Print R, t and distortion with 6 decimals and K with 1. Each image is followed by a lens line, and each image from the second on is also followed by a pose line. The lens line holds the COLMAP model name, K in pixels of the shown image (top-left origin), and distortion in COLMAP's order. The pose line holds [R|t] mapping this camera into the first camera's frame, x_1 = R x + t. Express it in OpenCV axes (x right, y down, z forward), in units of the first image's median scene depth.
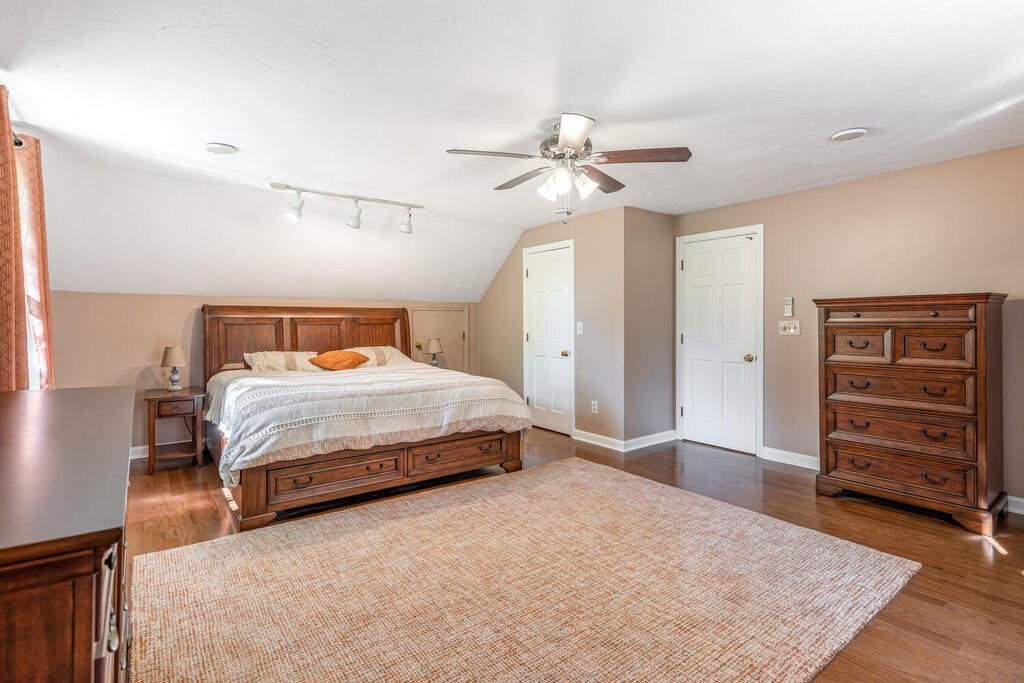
lens RADIAL K [[490.9, 0, 514.3], [0, 490.9, 321.7], [0, 0, 1]] dist [0.001905, 0.000505]
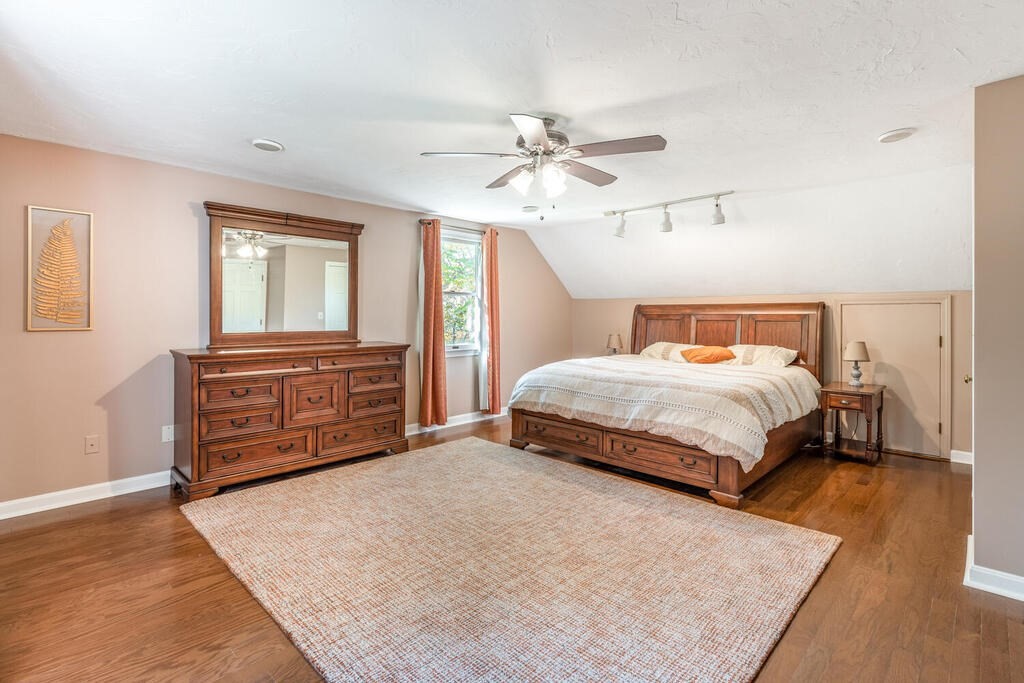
lens RADIAL K [[477.7, 0, 516.0], [0, 477.7, 313.6], [0, 0, 1]] dist [0.000840, -0.000215]
pose [[0.164463, -0.002185, -0.986381, 0.852358], [-0.005872, 0.999978, -0.003194, -0.005331], [0.986366, 0.006318, 0.164446, 0.640219]]
